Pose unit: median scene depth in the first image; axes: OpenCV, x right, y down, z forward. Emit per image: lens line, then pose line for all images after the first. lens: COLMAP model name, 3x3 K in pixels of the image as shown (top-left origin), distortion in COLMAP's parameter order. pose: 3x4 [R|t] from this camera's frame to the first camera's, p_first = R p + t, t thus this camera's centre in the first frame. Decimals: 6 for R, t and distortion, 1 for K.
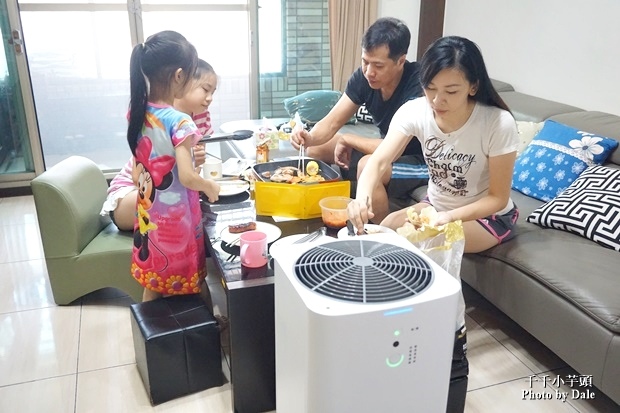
lens RADIAL K [[573.6, 0, 310.1], [0, 573.6, 229.2], [0, 0, 1]] dist [-0.001635, -0.004134]
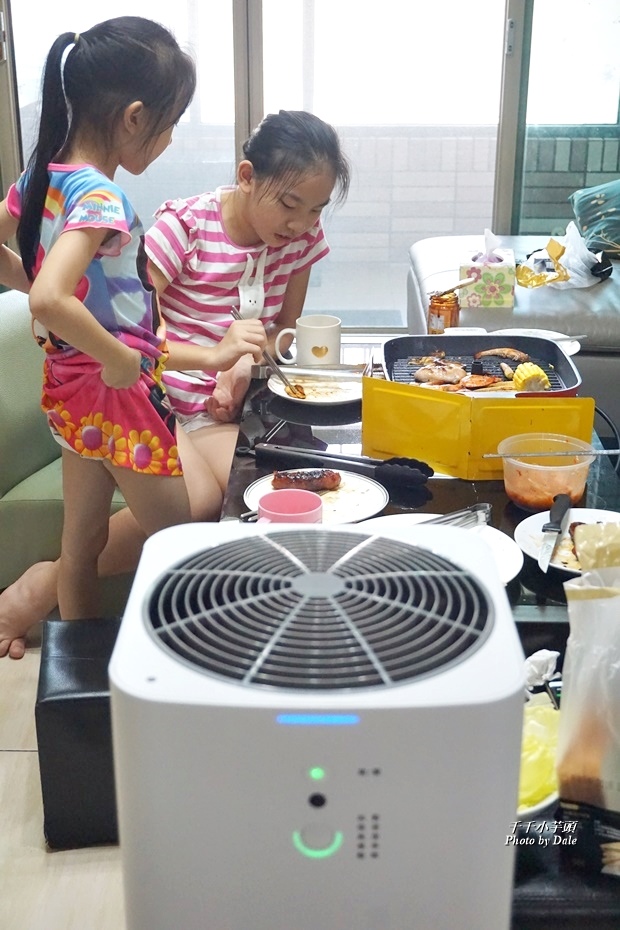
lens RADIAL K [[1355.8, 0, 310.0], [0, 1355.8, 465.0], [0, 0, 1]] dist [0.058484, 0.004450]
pose [[0.939726, 0.119494, -0.320370, 0.207809], [-0.126095, 0.992018, 0.000142, -0.014979], [0.317830, 0.040263, 0.947292, 0.046523]]
